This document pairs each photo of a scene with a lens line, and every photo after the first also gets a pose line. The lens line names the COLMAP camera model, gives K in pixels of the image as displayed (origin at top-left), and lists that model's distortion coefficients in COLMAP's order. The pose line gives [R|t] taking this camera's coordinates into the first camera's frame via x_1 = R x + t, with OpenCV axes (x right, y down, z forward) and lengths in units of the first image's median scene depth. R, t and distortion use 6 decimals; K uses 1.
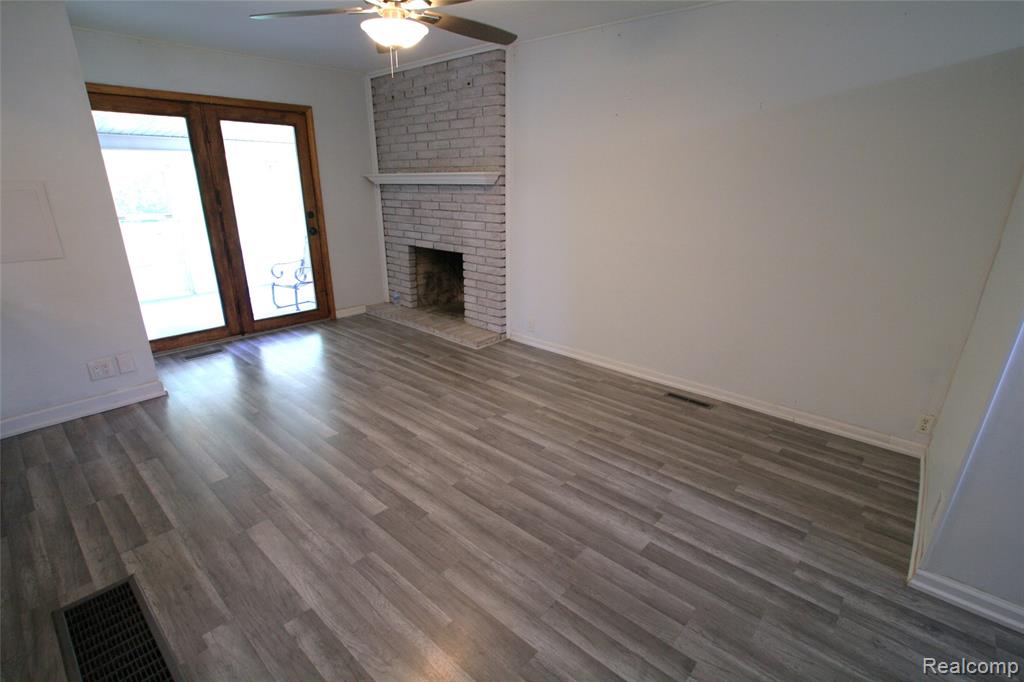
lens RADIAL K [[480.8, 0, 524.6], [0, 480.8, 353.7], [0, 0, 1]] dist [-0.032364, 0.003539]
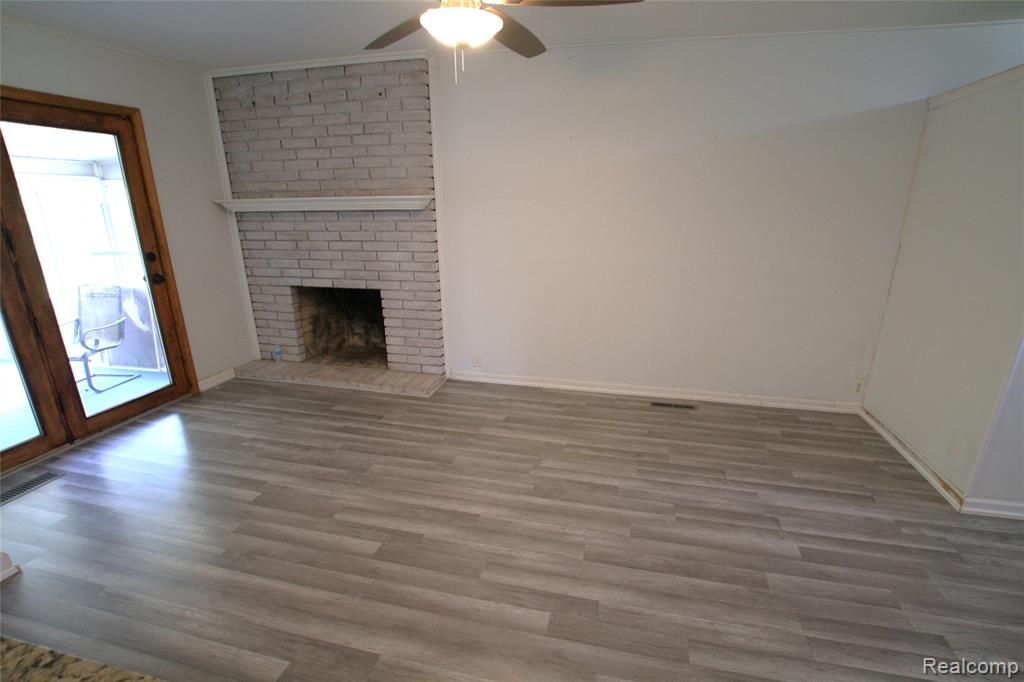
lens RADIAL K [[480.8, 0, 523.8], [0, 480.8, 353.7], [0, 0, 1]] dist [-0.032364, 0.003539]
pose [[0.886751, -0.153994, 0.435843, -0.359088], [0.168543, 0.985680, 0.005353, -0.071169], [-0.430426, 0.068712, 0.900007, 0.159226]]
